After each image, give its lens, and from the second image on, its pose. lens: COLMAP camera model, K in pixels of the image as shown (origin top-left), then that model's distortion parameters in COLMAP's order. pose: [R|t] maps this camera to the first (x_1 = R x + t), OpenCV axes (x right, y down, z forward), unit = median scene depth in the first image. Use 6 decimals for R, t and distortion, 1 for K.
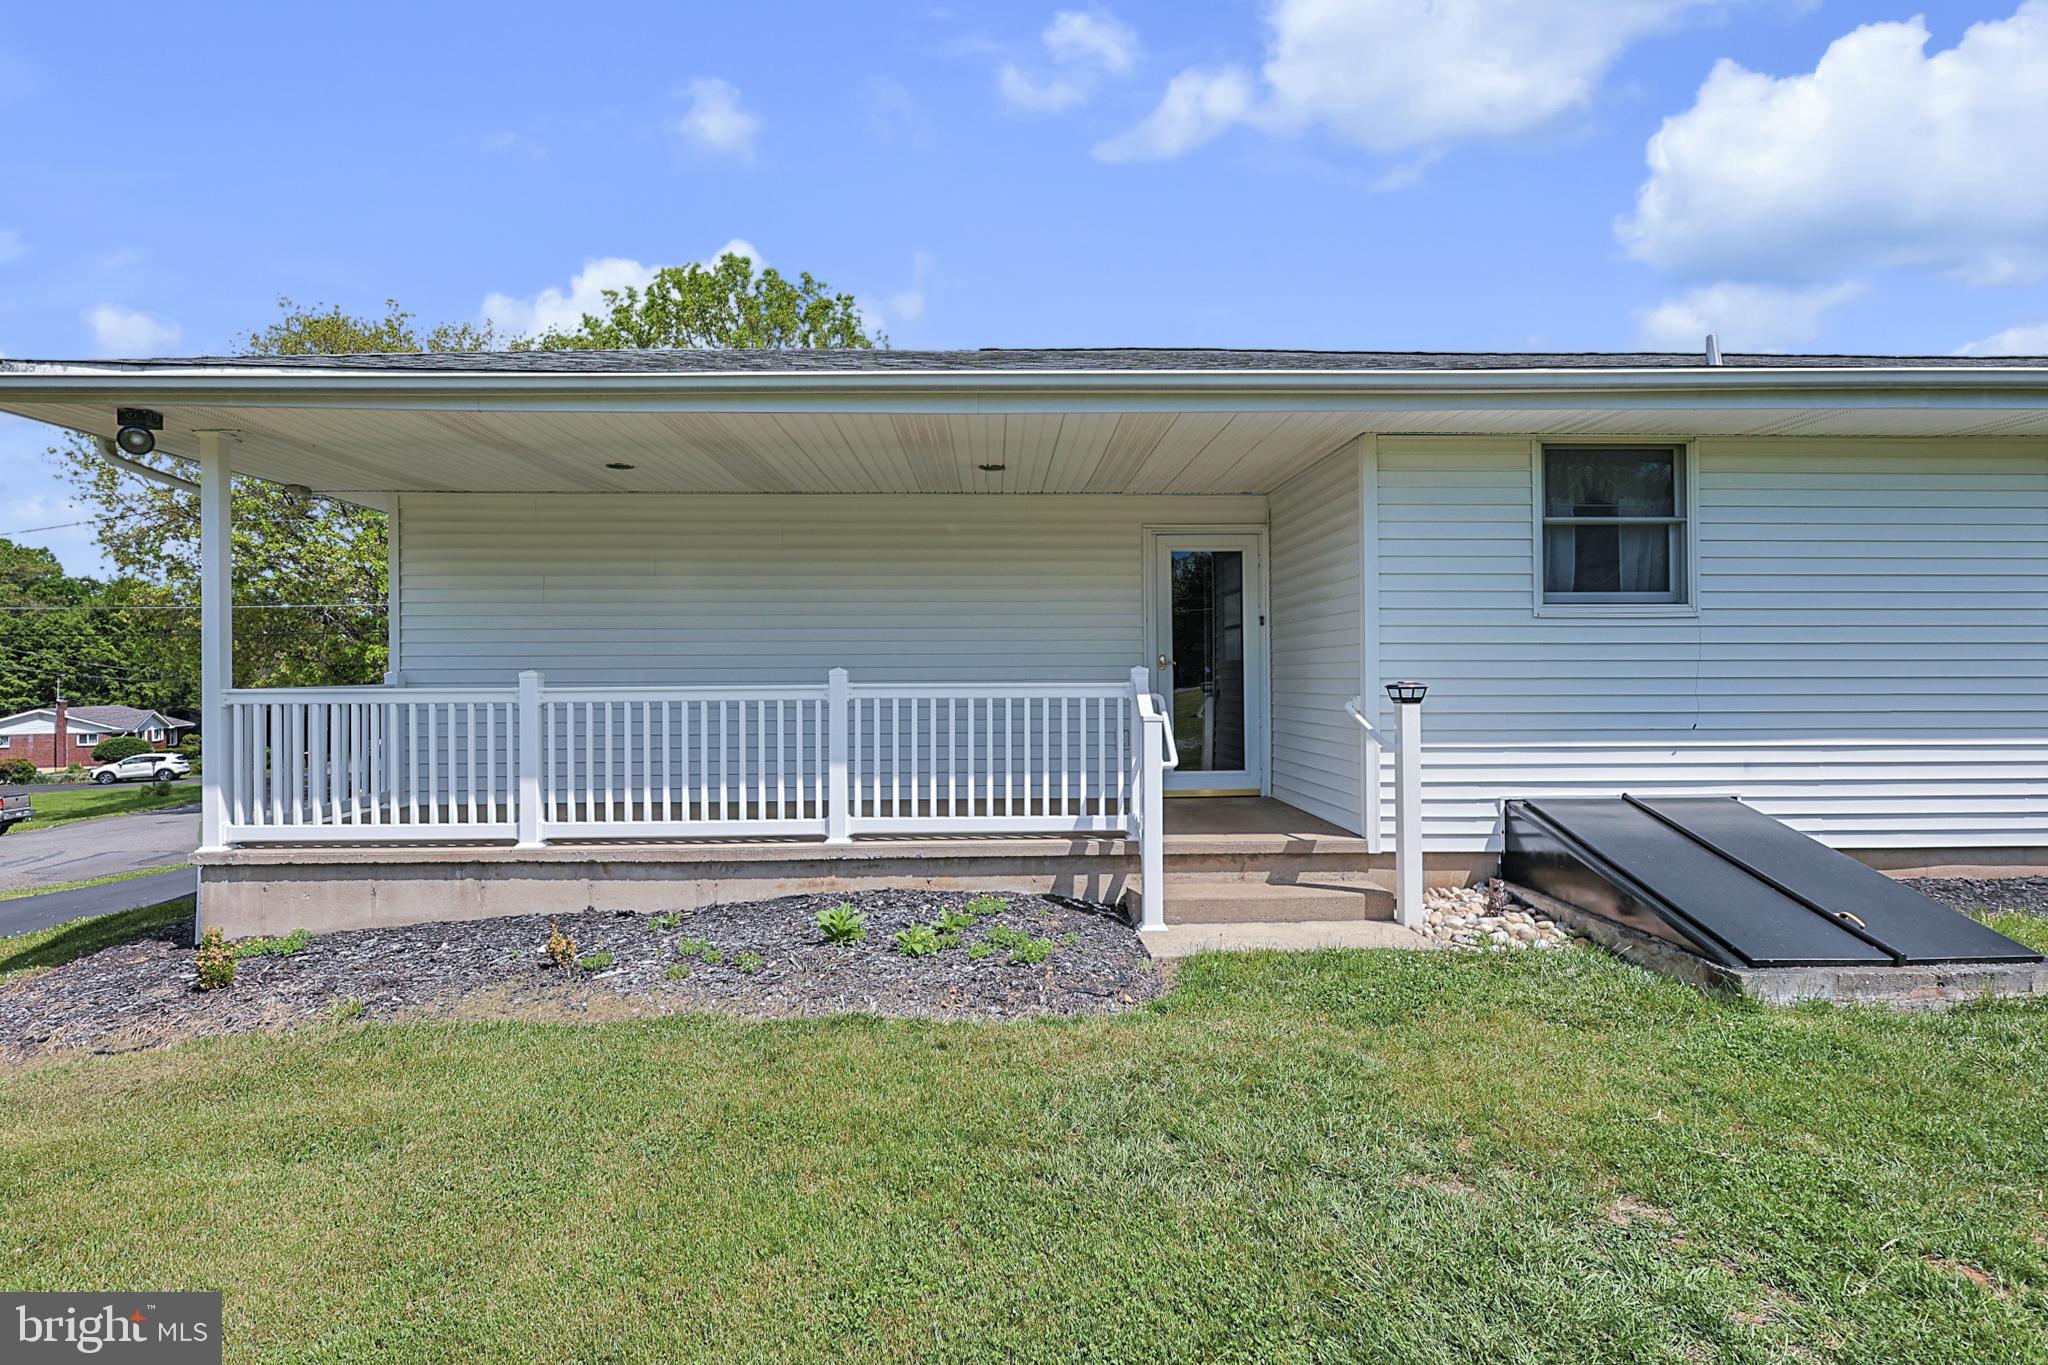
lens RADIAL K [[1009.8, 0, 1024.0], [0, 1009.8, 682.5], [0, 0, 1]] dist [0.001163, -0.000289]
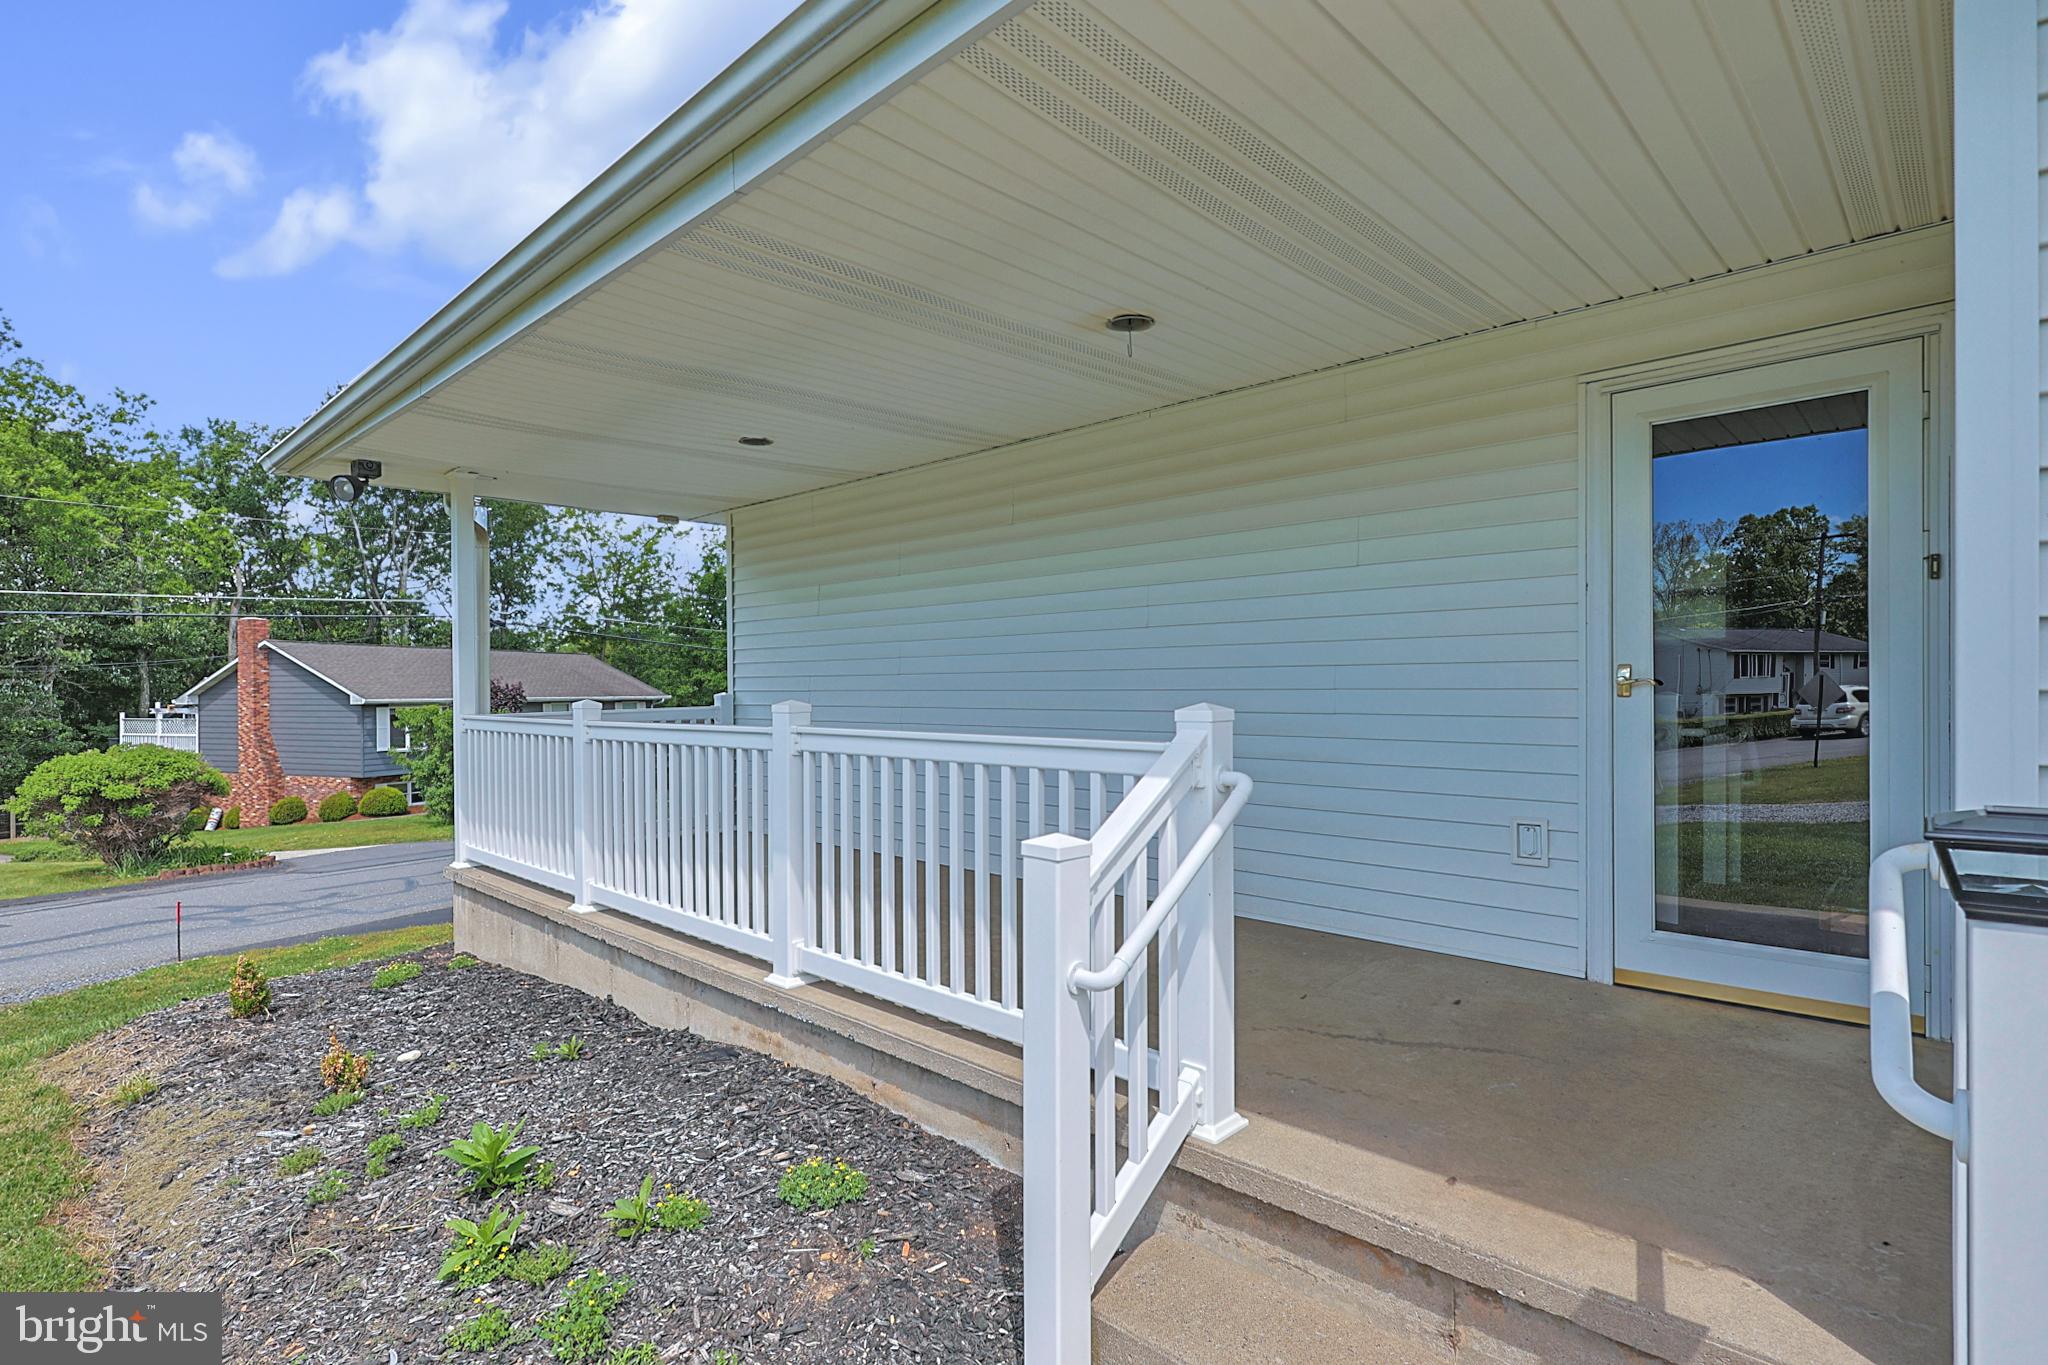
lens RADIAL K [[1009.8, 0, 1024.0], [0, 1009.8, 682.5], [0, 0, 1]] dist [0.001163, -0.000289]
pose [[0.692617, -0.002986, -0.721299, 0.321088], [0.001751, 0.999995, -0.002458, -0.020608], [0.721303, 0.000440, 0.692619, 0.590359]]
